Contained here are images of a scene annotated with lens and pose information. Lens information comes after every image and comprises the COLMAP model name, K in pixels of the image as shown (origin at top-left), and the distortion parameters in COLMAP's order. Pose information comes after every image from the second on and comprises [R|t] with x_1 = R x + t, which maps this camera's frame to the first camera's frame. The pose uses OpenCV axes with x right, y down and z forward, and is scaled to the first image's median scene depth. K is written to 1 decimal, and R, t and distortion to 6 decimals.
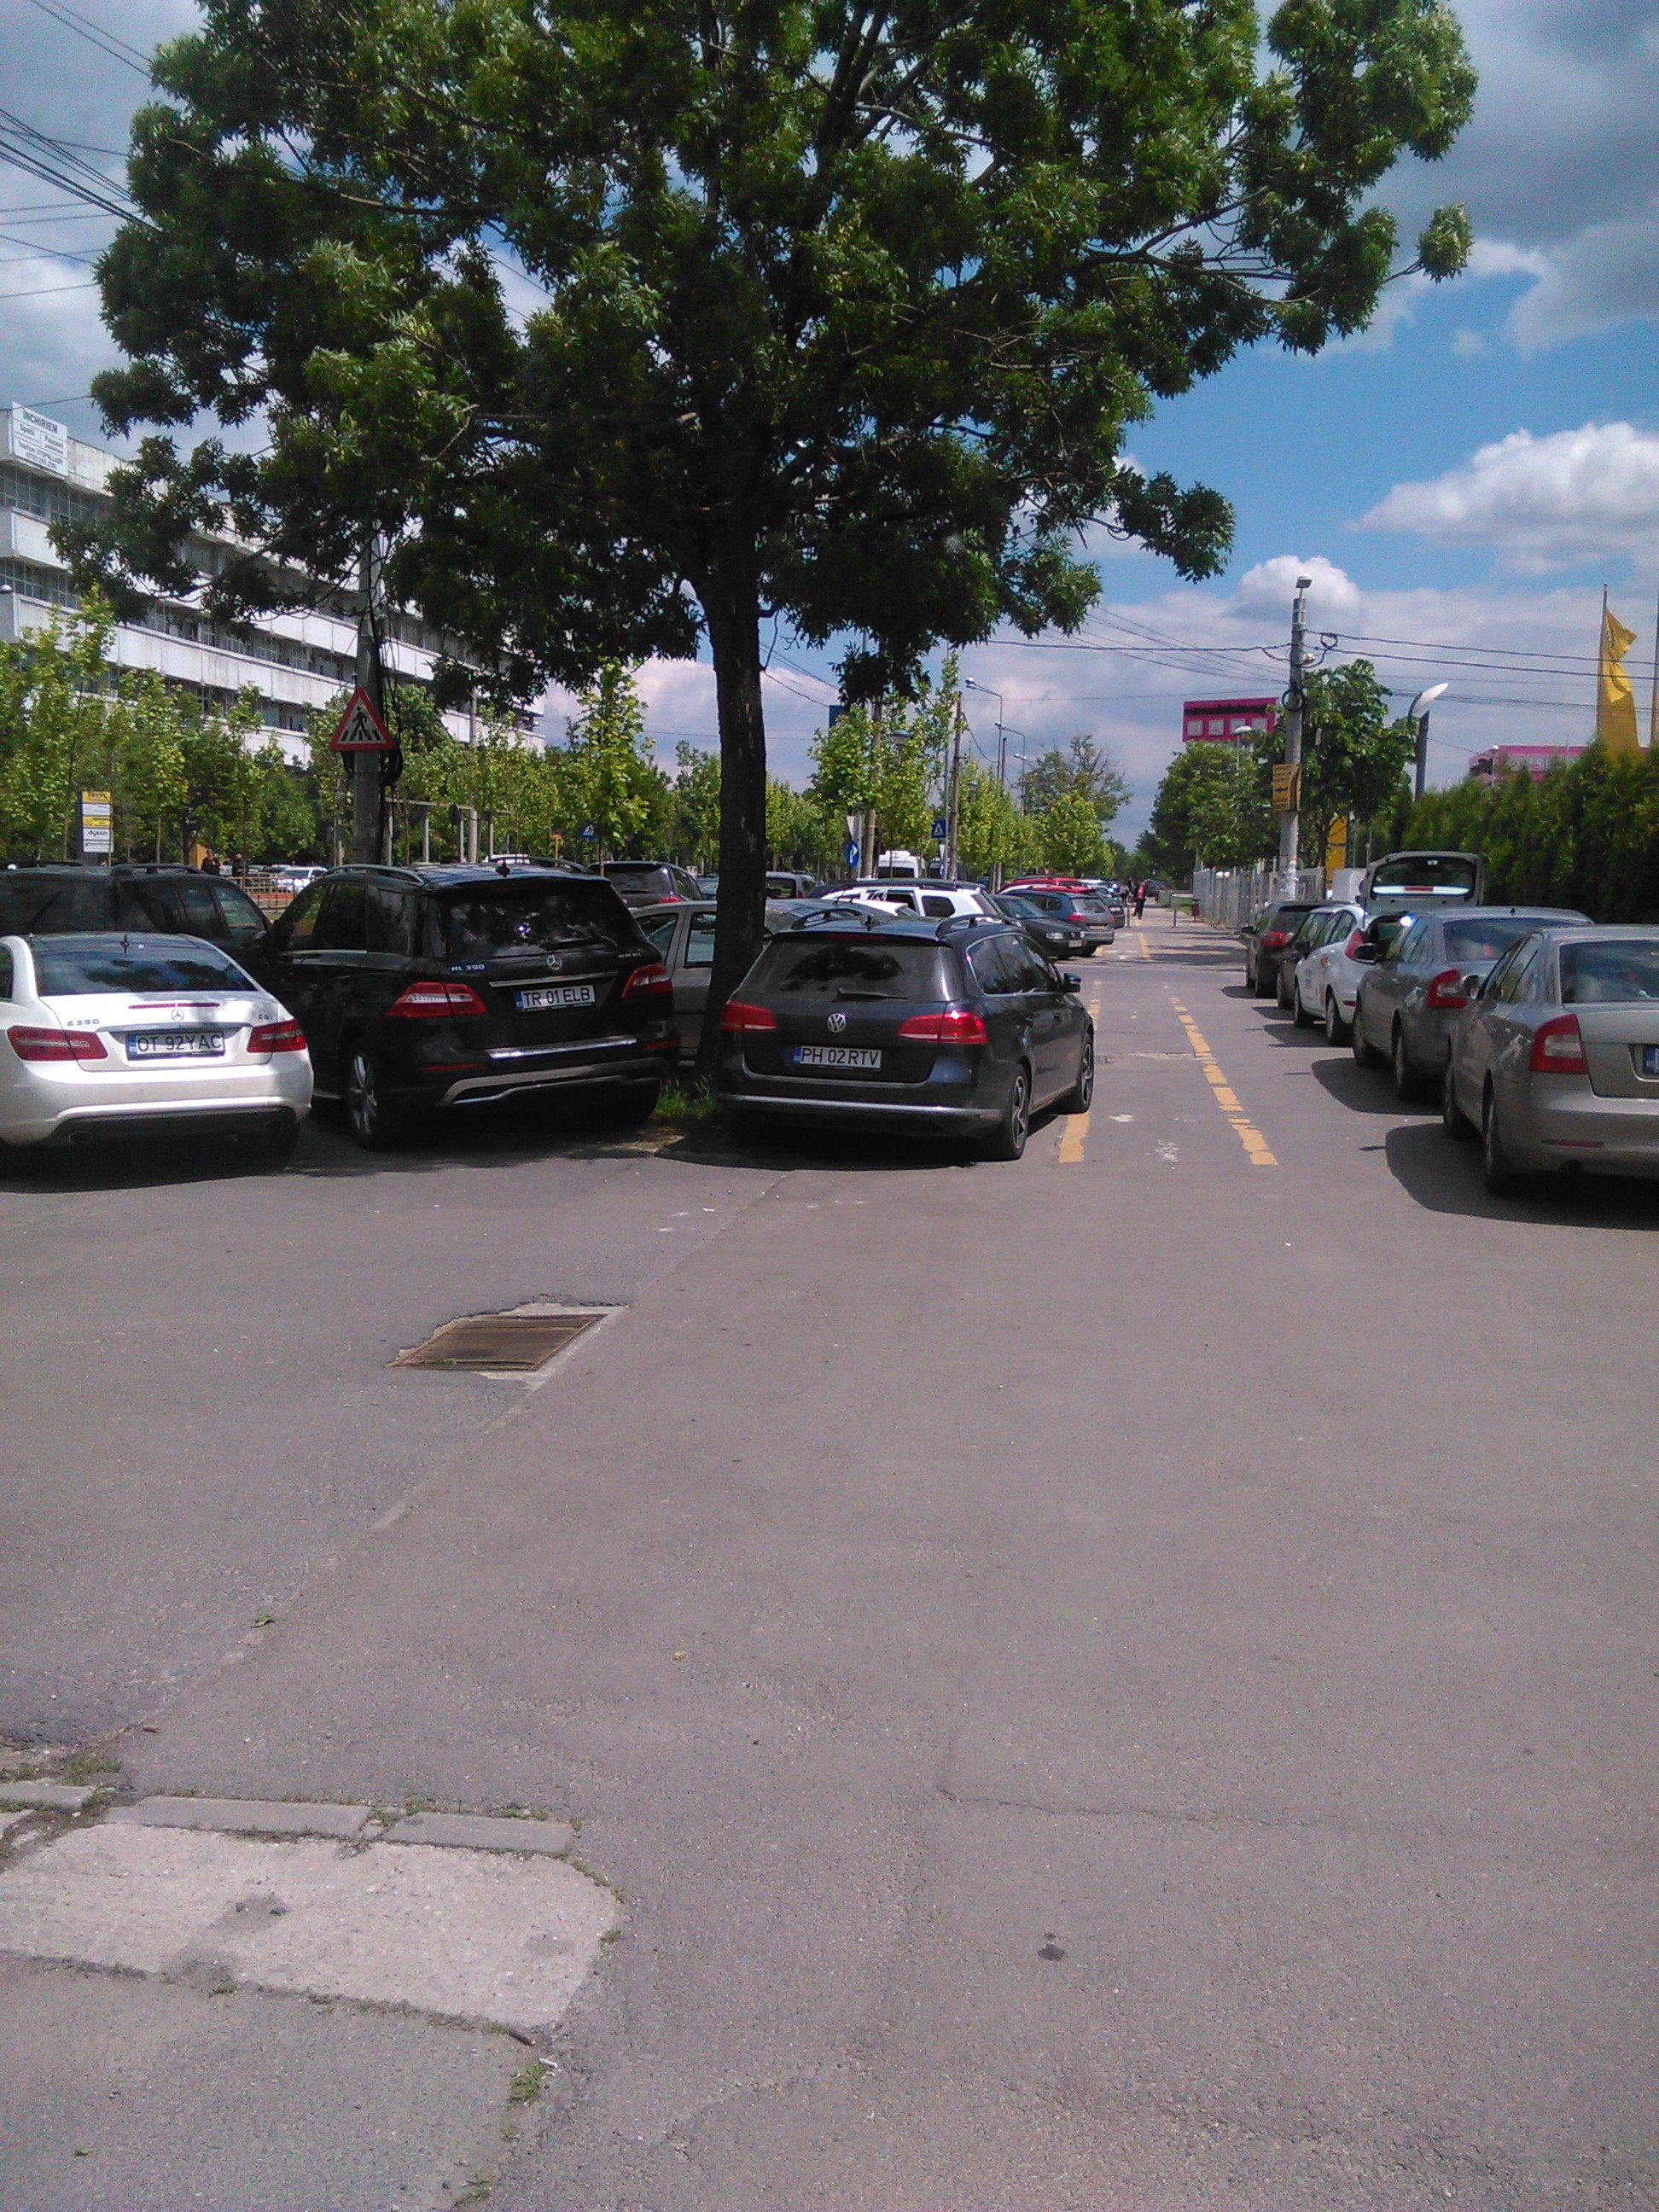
lens RADIAL K [[1977.8, 0, 829.5], [0, 1977.8, 1106.0], [0, 0, 1]] dist [-0.030337, 0.015908]
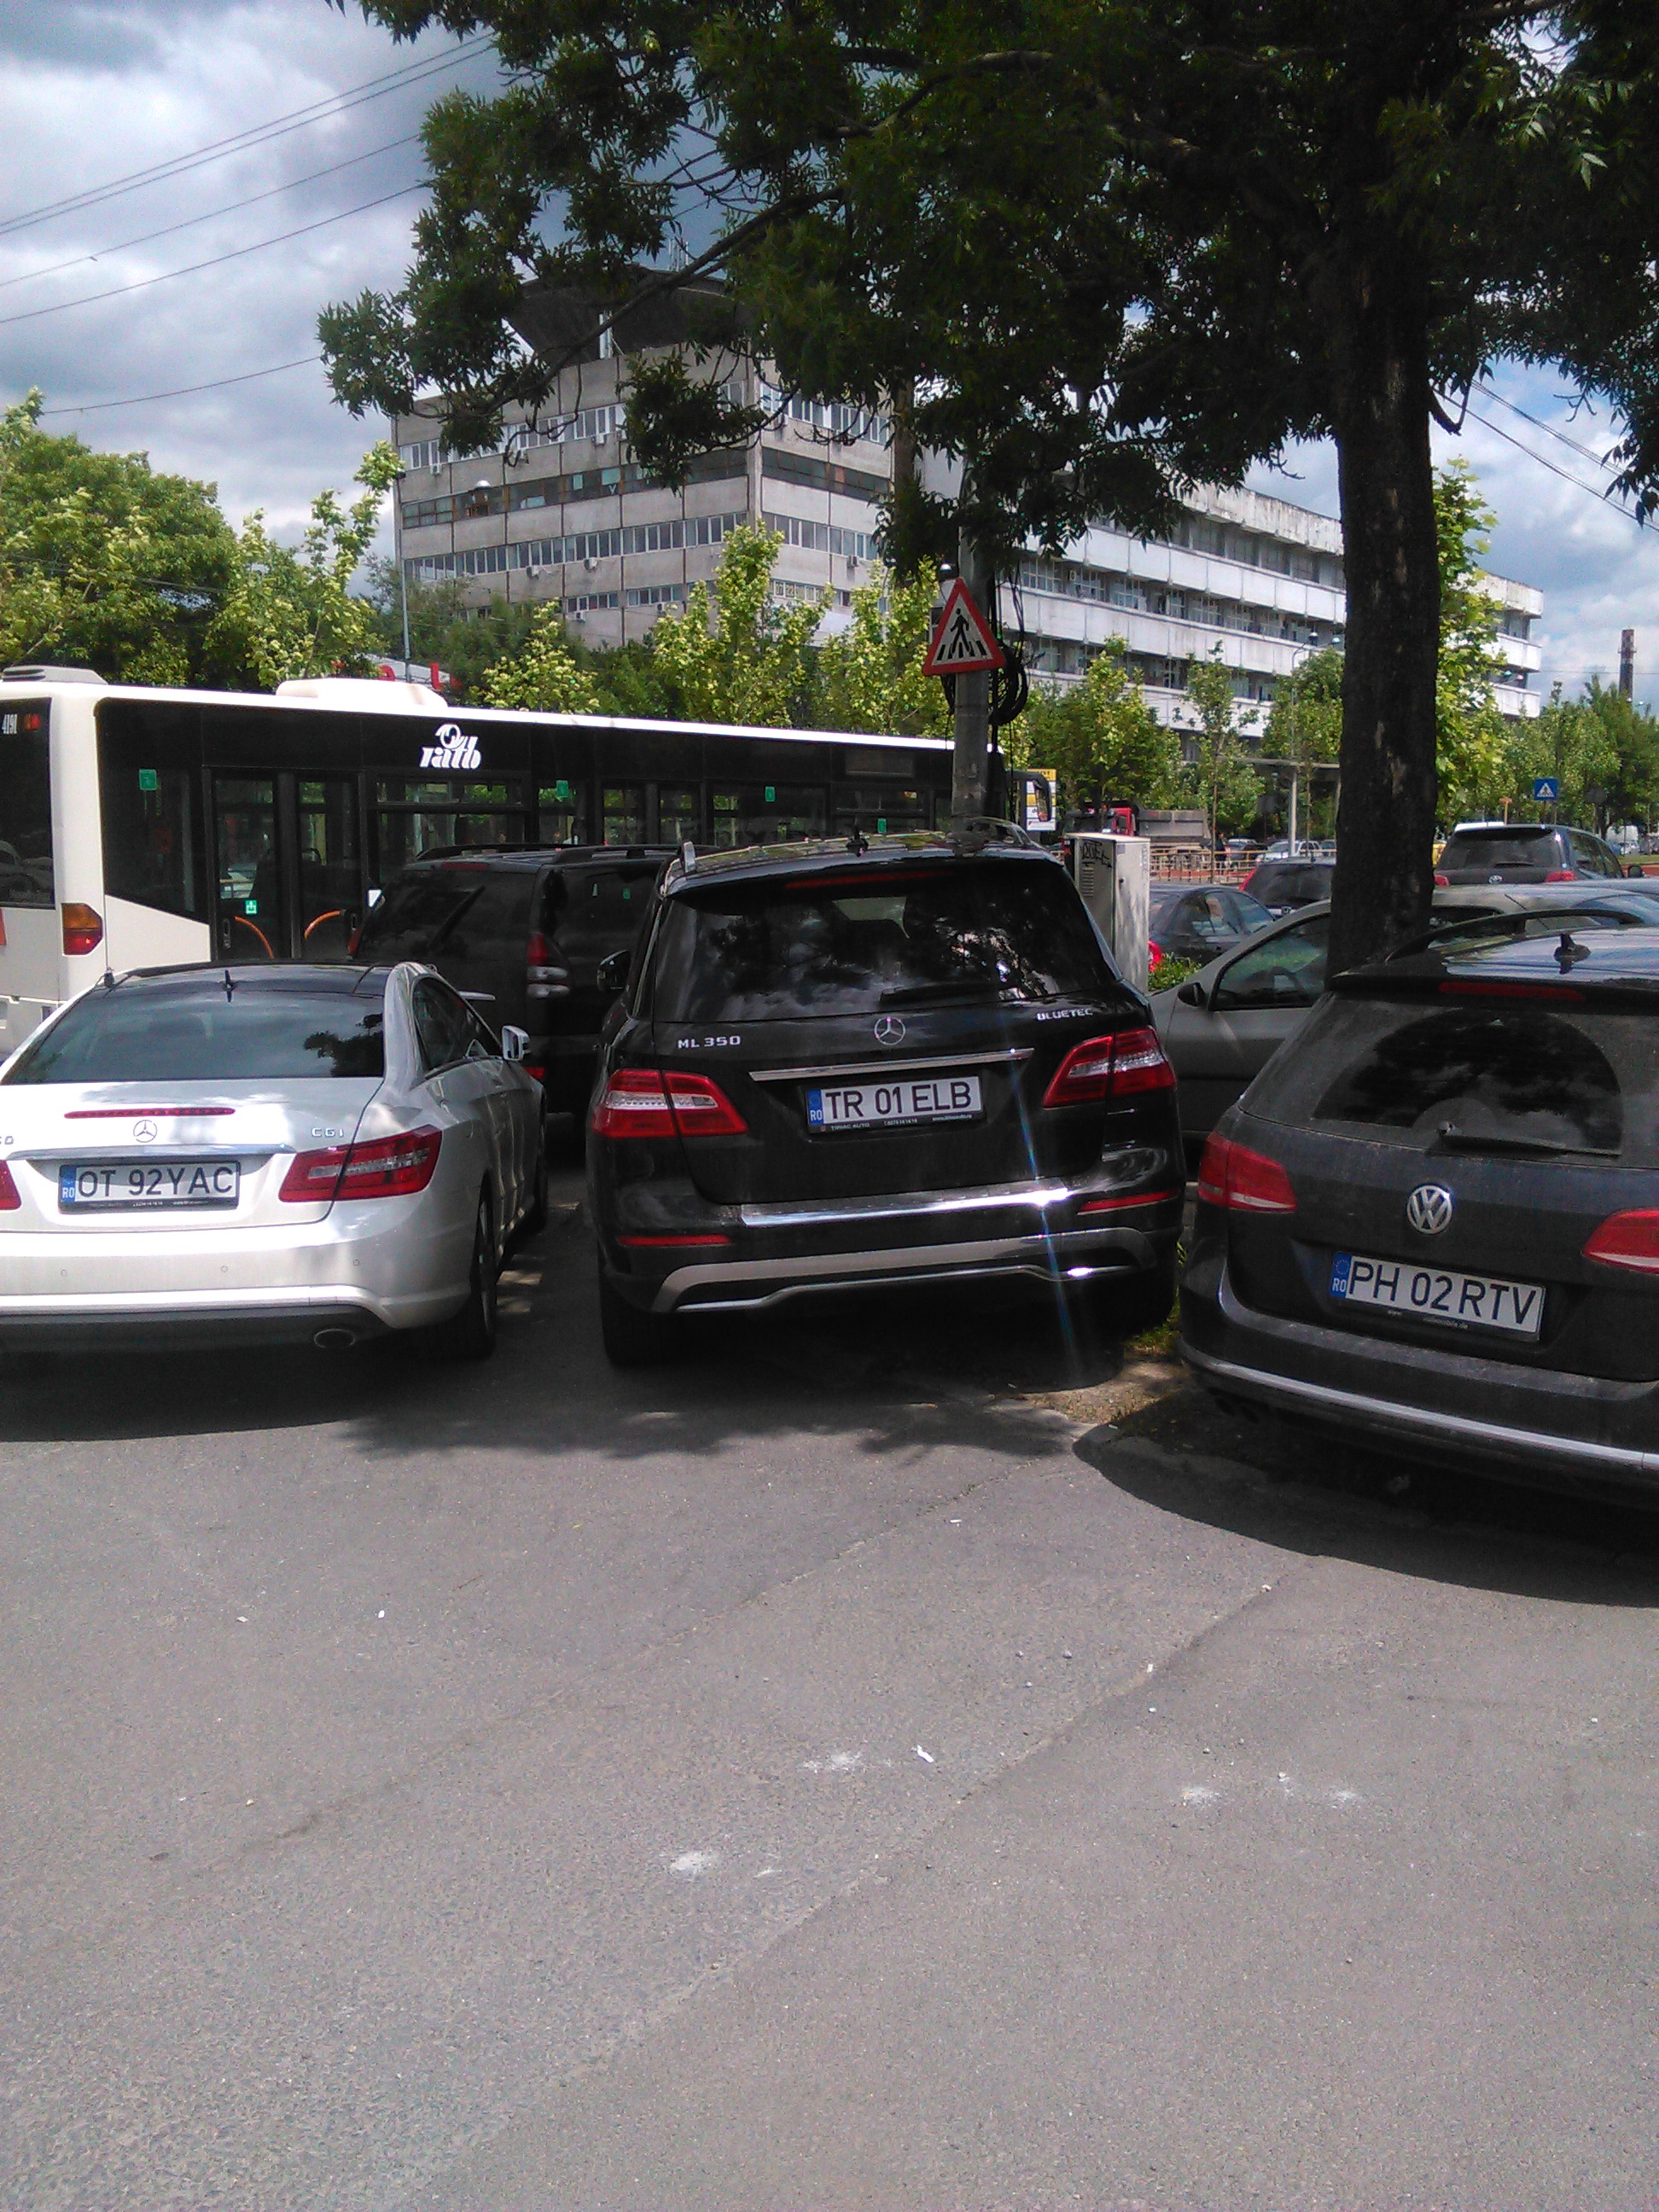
lens RADIAL K [[1977.8, 0, 829.5], [0, 1977.8, 1106.0], [0, 0, 1]] dist [-0.030337, 0.015908]
pose [[0.880883, 0.038112, -0.471797, 0.081476], [-0.031806, 0.999266, 0.021337, -0.065596], [0.472264, -0.003790, 0.881449, 0.572345]]
